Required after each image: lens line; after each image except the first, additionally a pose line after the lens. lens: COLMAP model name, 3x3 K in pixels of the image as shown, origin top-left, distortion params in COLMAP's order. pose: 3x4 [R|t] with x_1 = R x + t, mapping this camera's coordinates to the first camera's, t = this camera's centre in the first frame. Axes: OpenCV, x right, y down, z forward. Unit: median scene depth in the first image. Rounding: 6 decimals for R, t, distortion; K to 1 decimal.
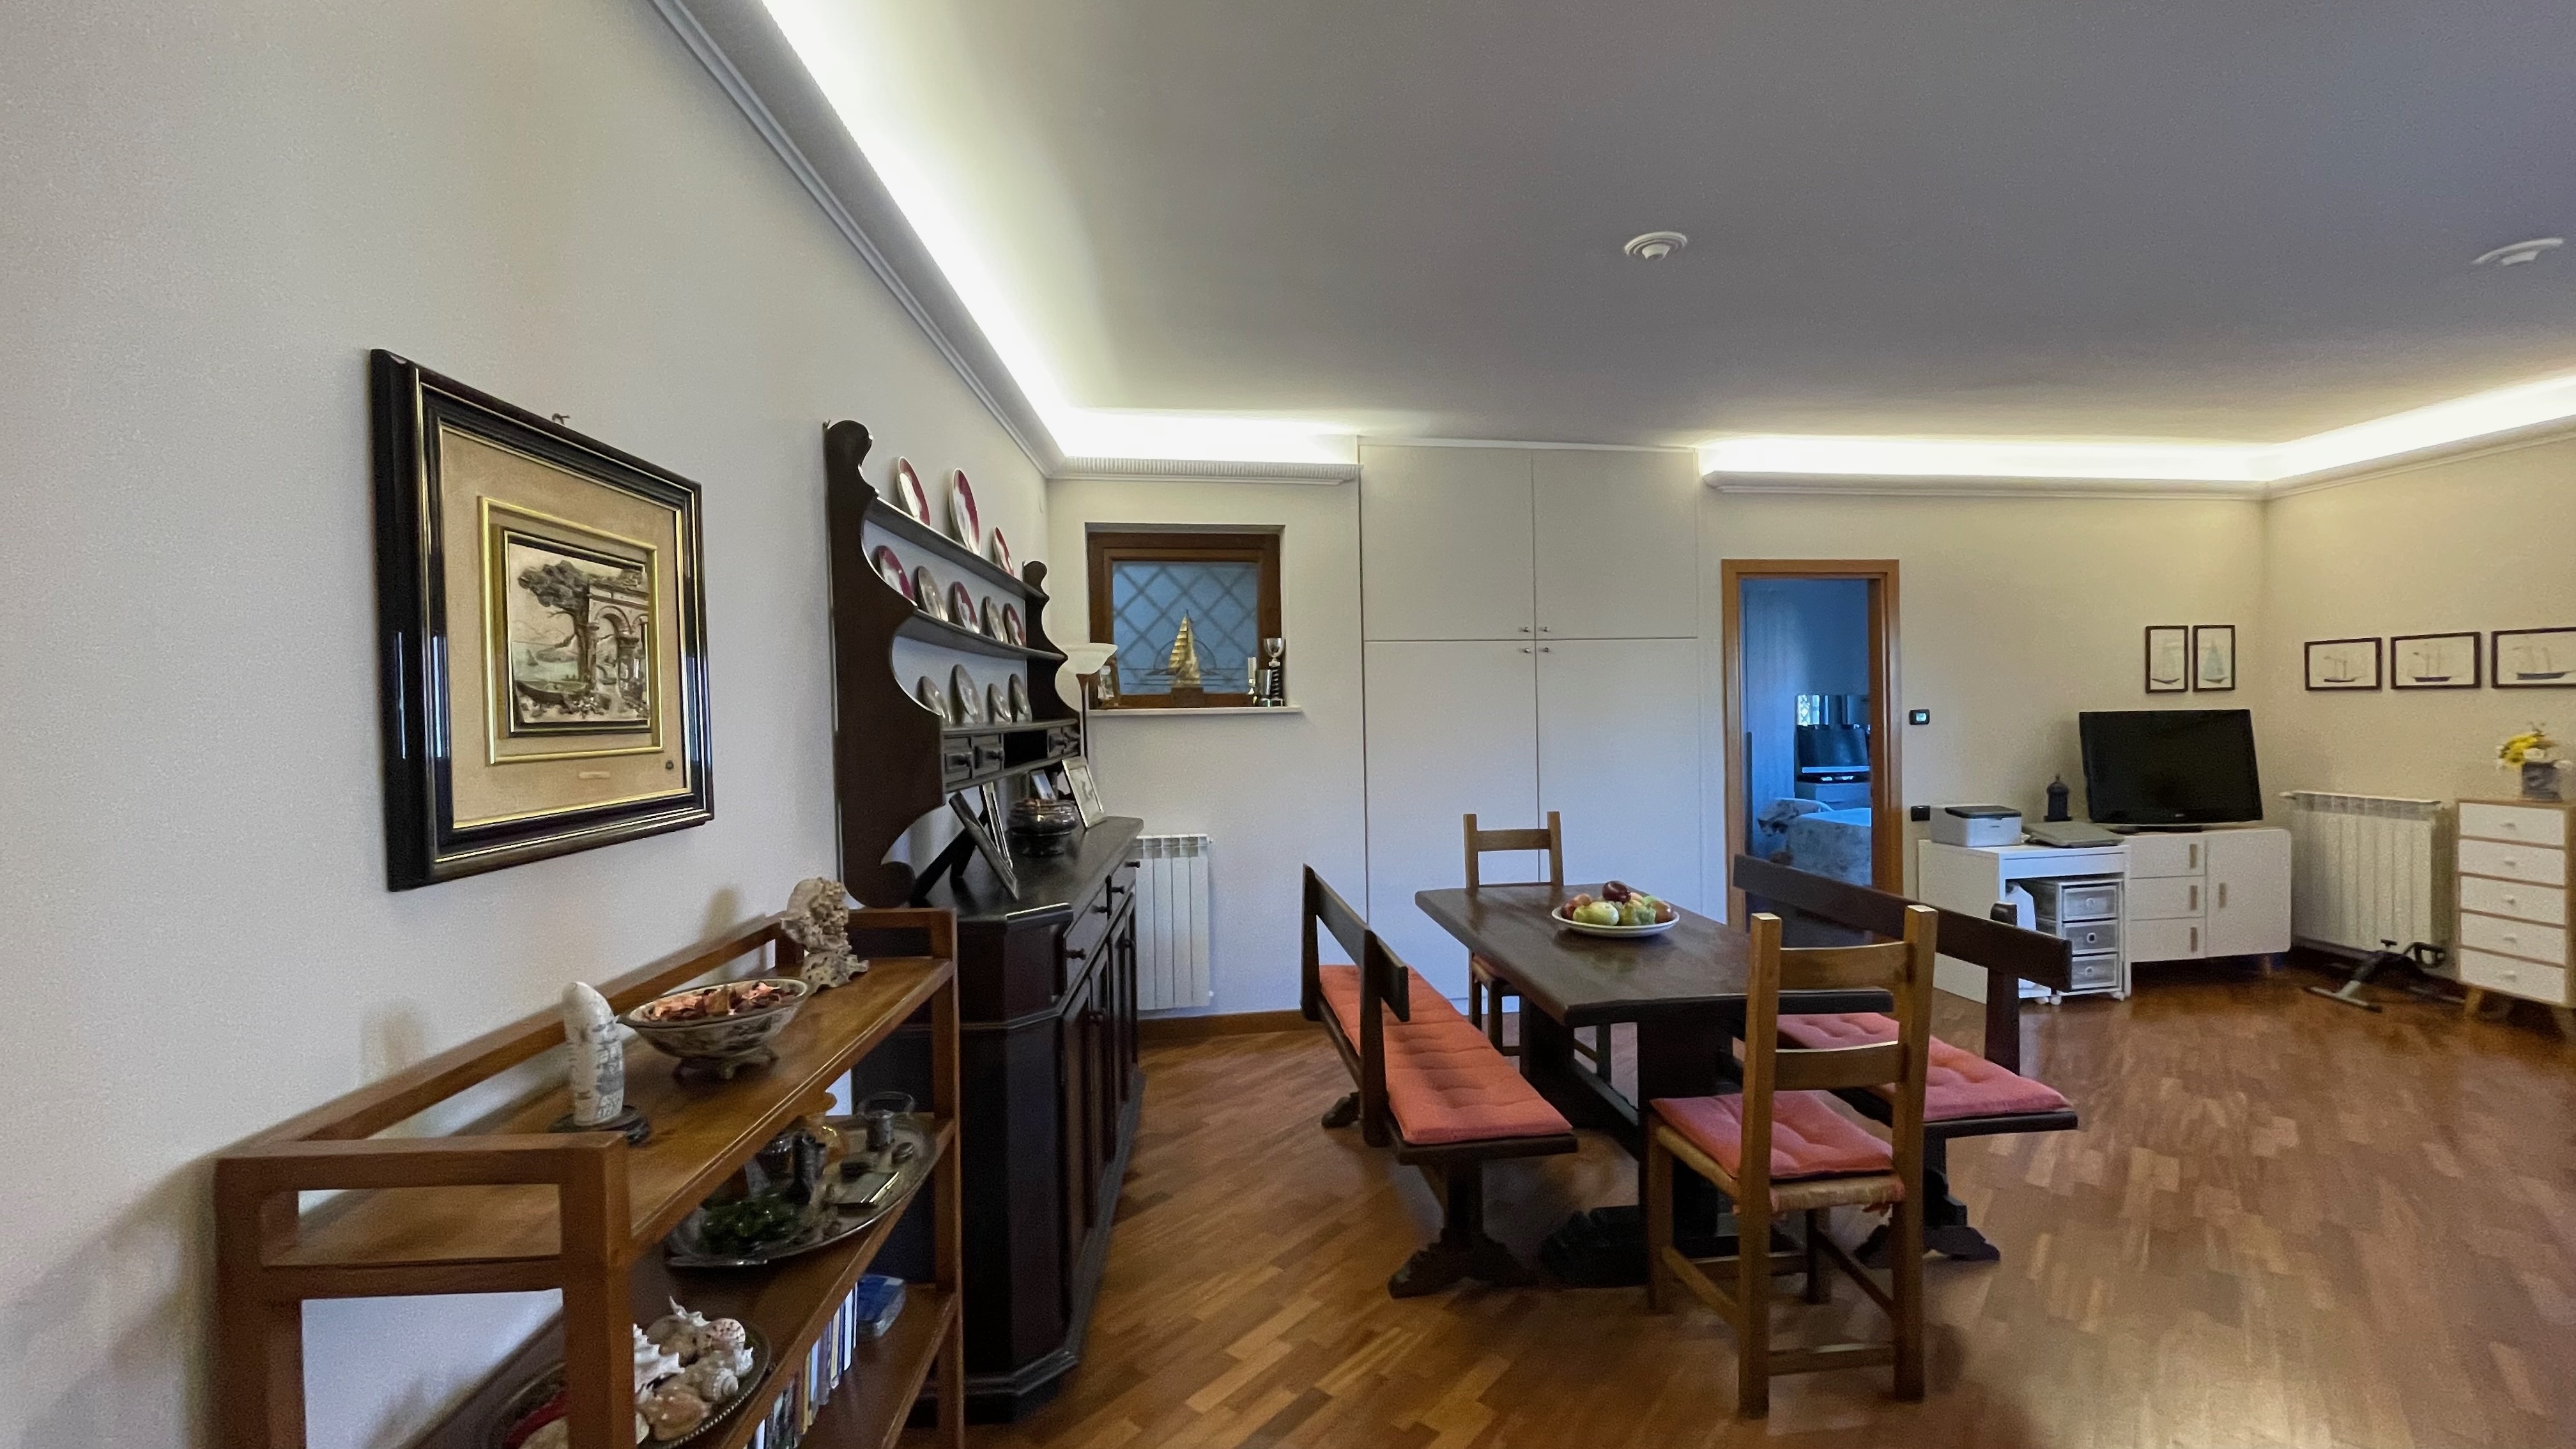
lens RADIAL K [[1039.9, 0, 1283.3], [0, 1039.9, 725.2], [0, 0, 1]] dist [-0.004289, -0.000160]
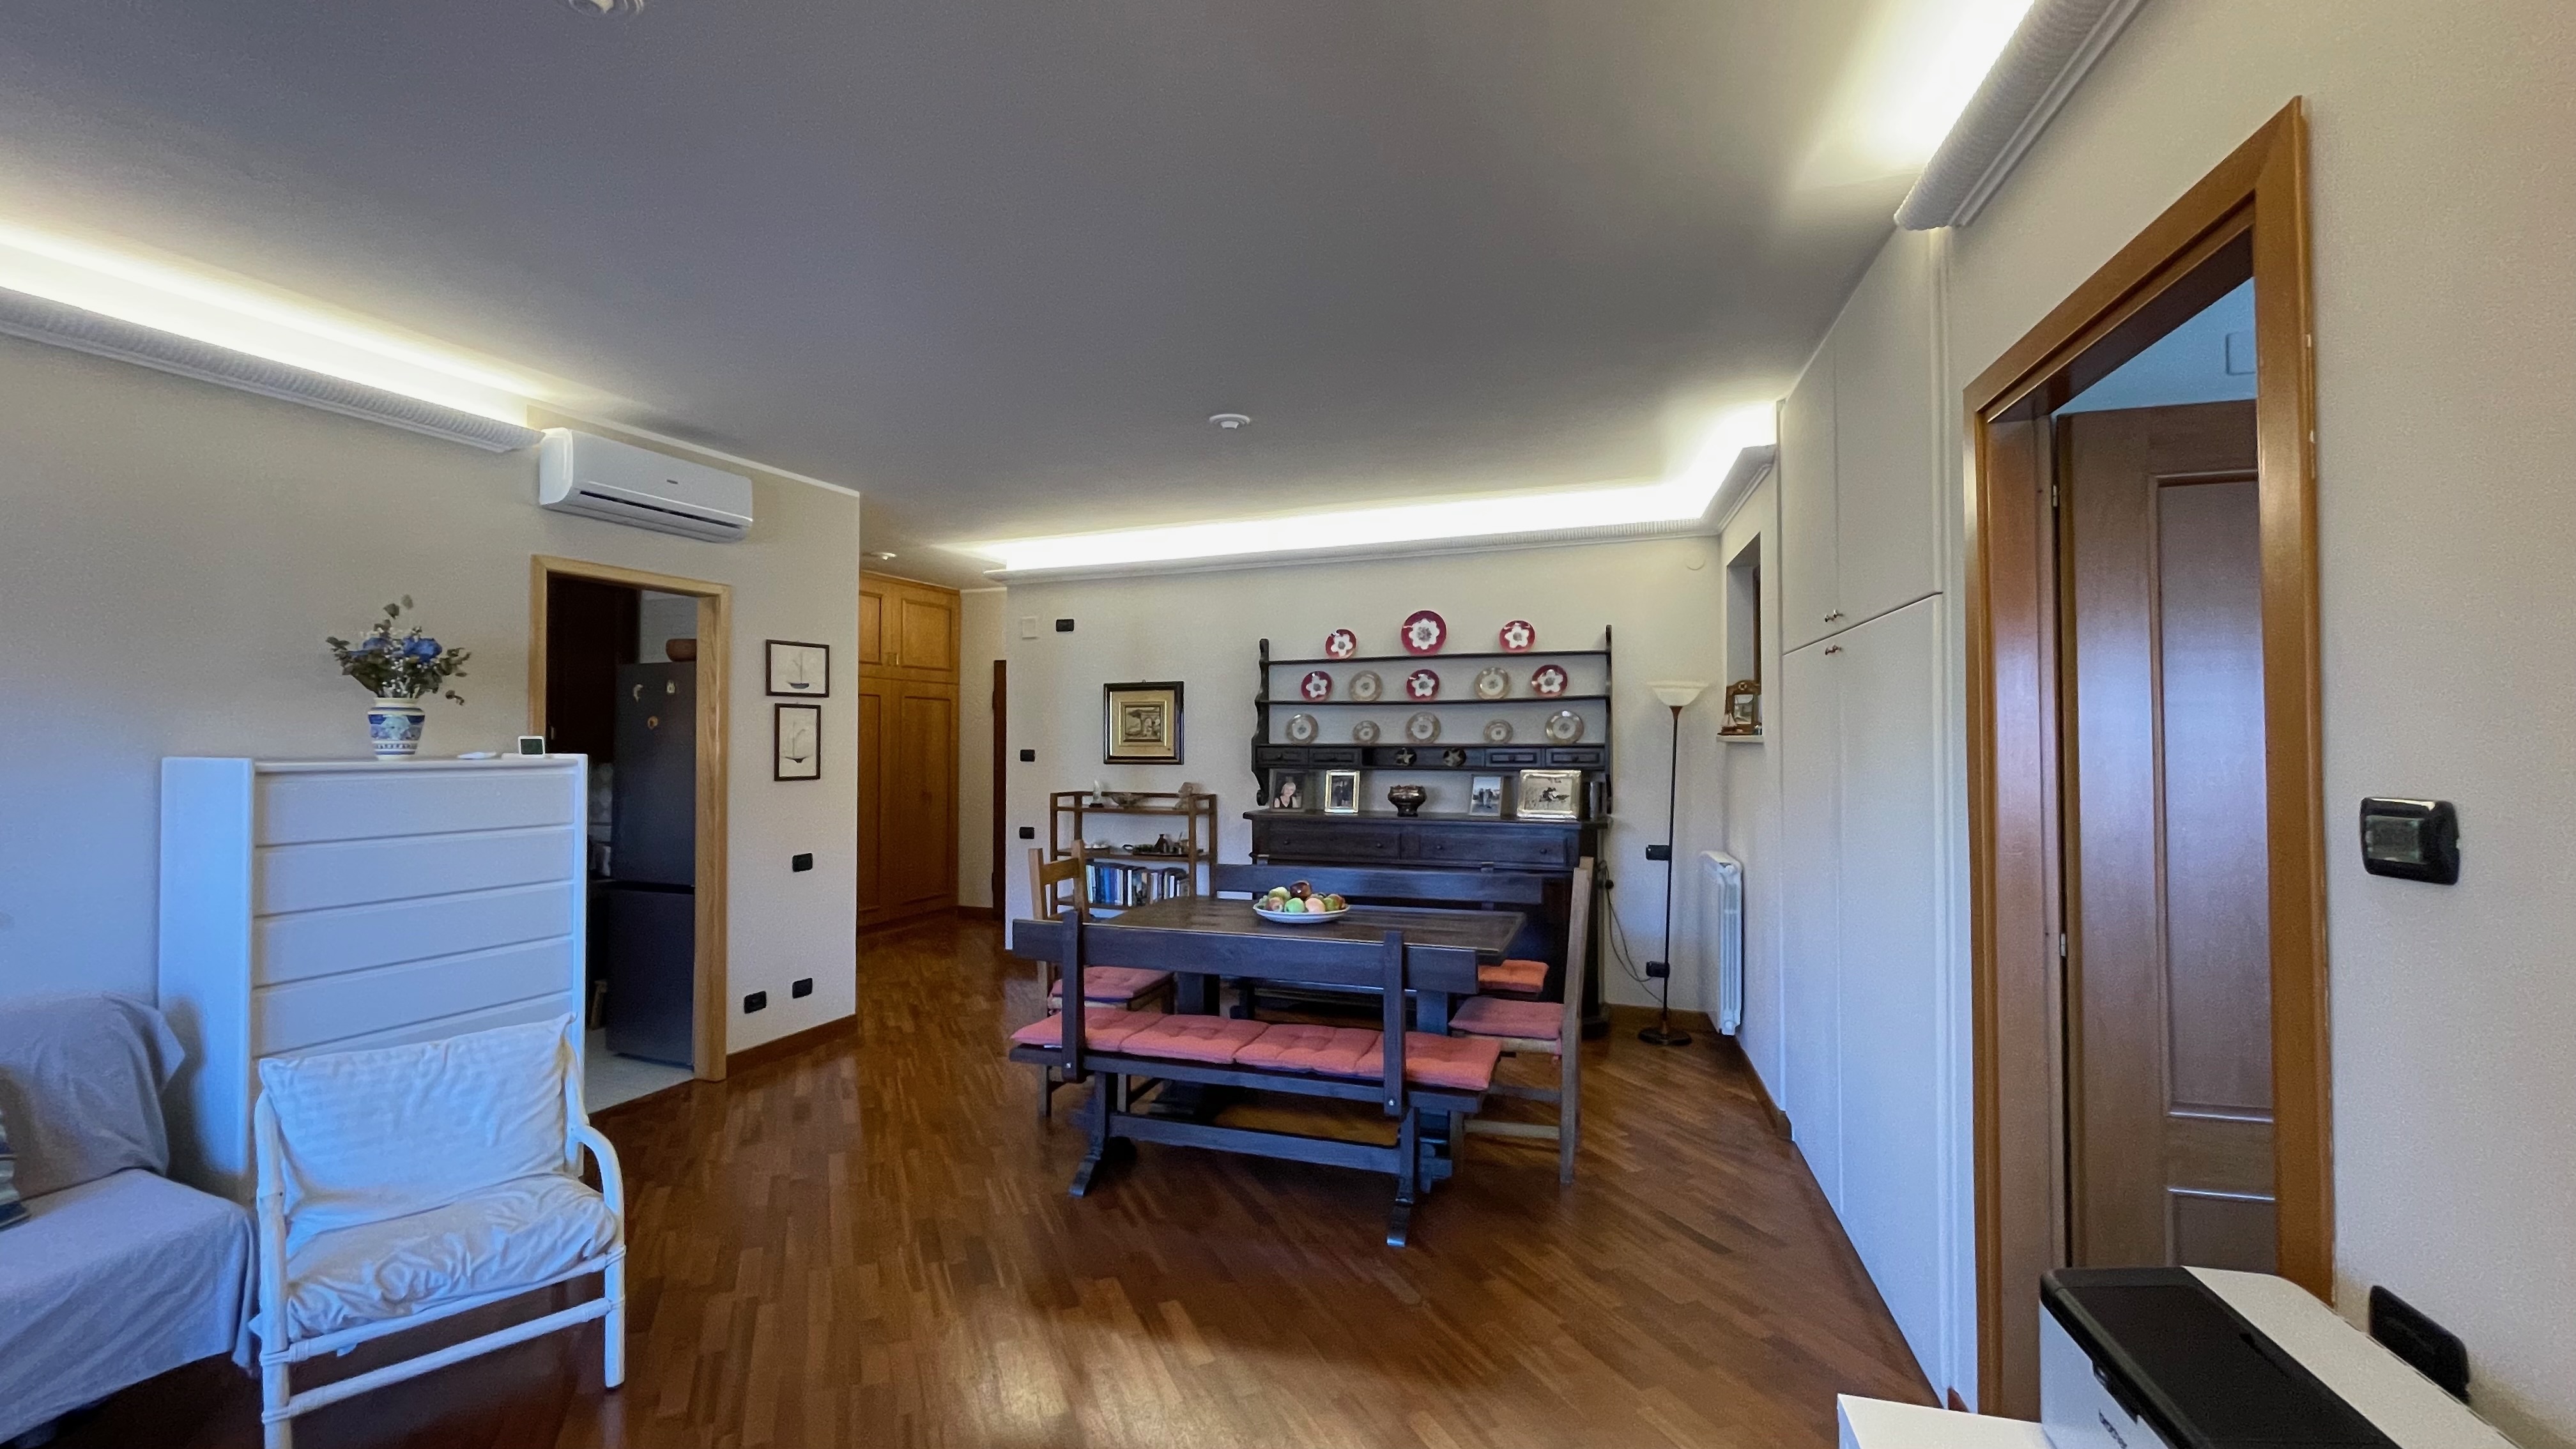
lens RADIAL K [[1039.9, 0, 1283.1], [0, 1039.9, 719.9], [0, 0, 1]] dist [-0.004289, -0.000160]
pose [[-0.418459, 0.001638, -0.908234, 1.007176], [-0.005412, 0.999976, 0.004297, -0.033845], [0.908220, 0.006713, -0.418440, 1.032227]]
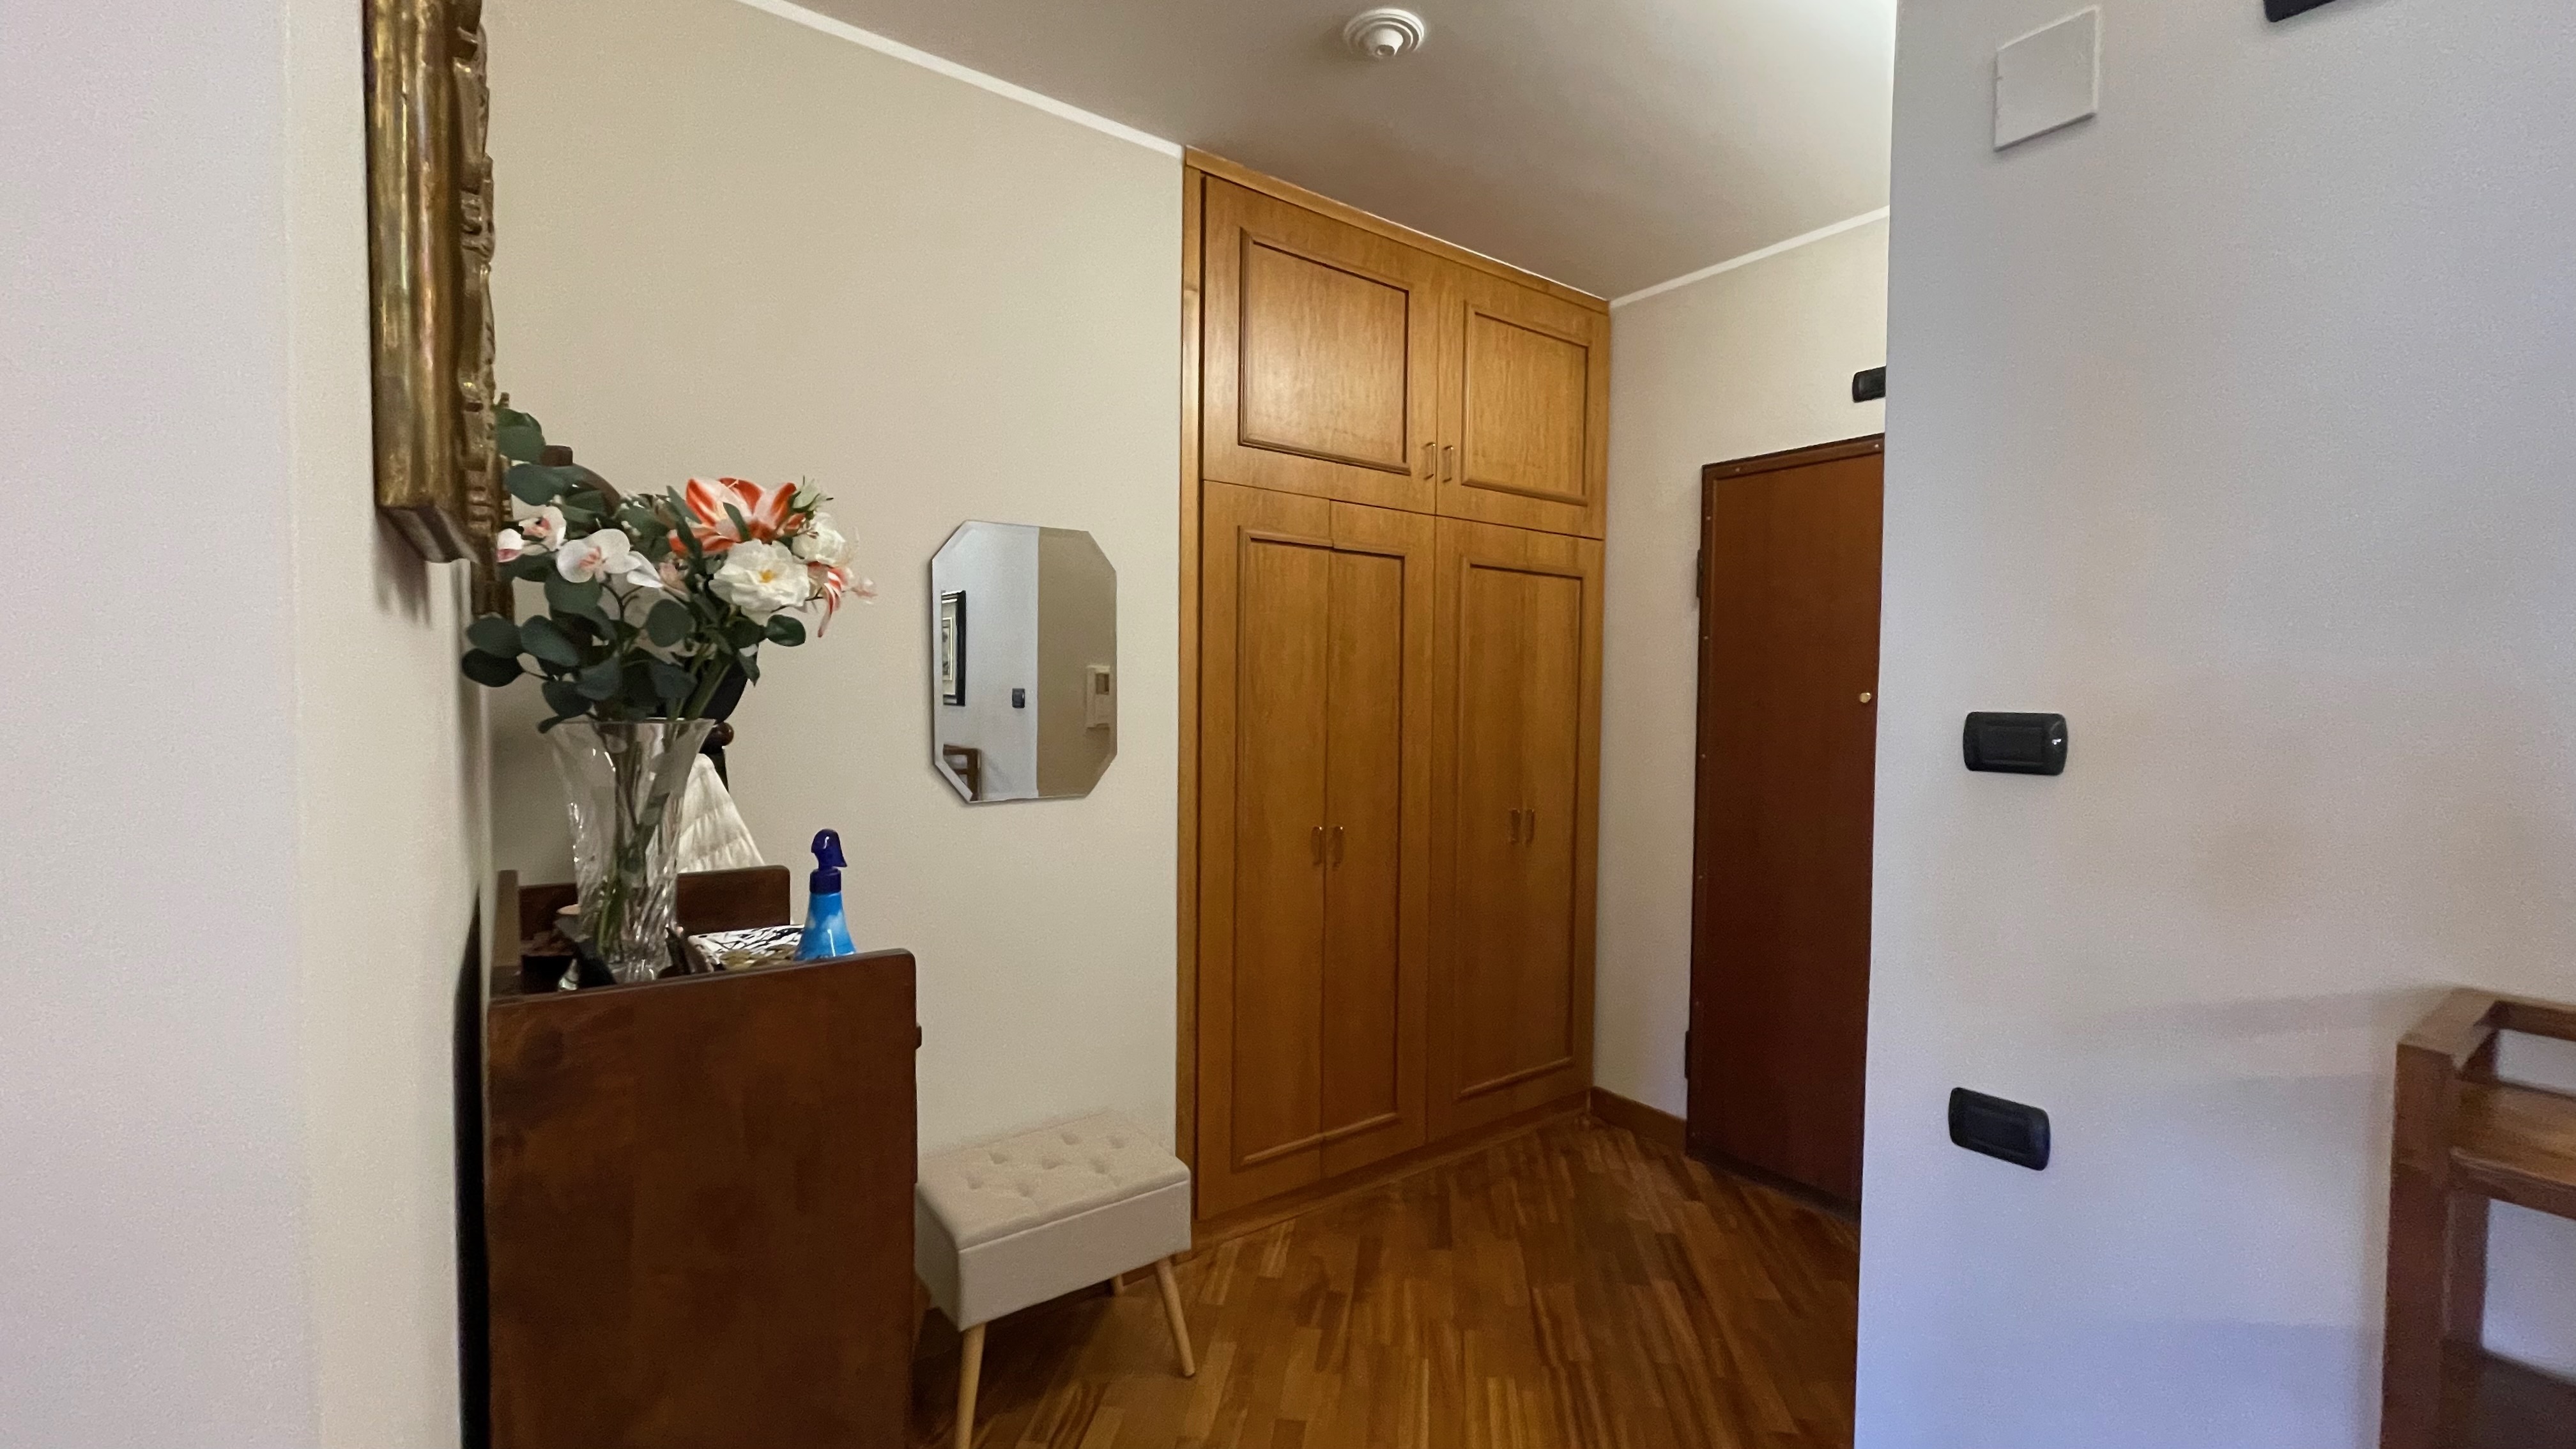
lens RADIAL K [[1039.9, 0, 1294.5], [0, 1039.9, 718.7], [0, 0, 1]] dist [-0.004289, -0.000160]
pose [[-0.833475, 0.023794, -0.552044, 0.146503], [-0.004803, 0.998723, 0.050298, 0.004449], [0.552536, 0.044574, -0.832297, 0.217009]]
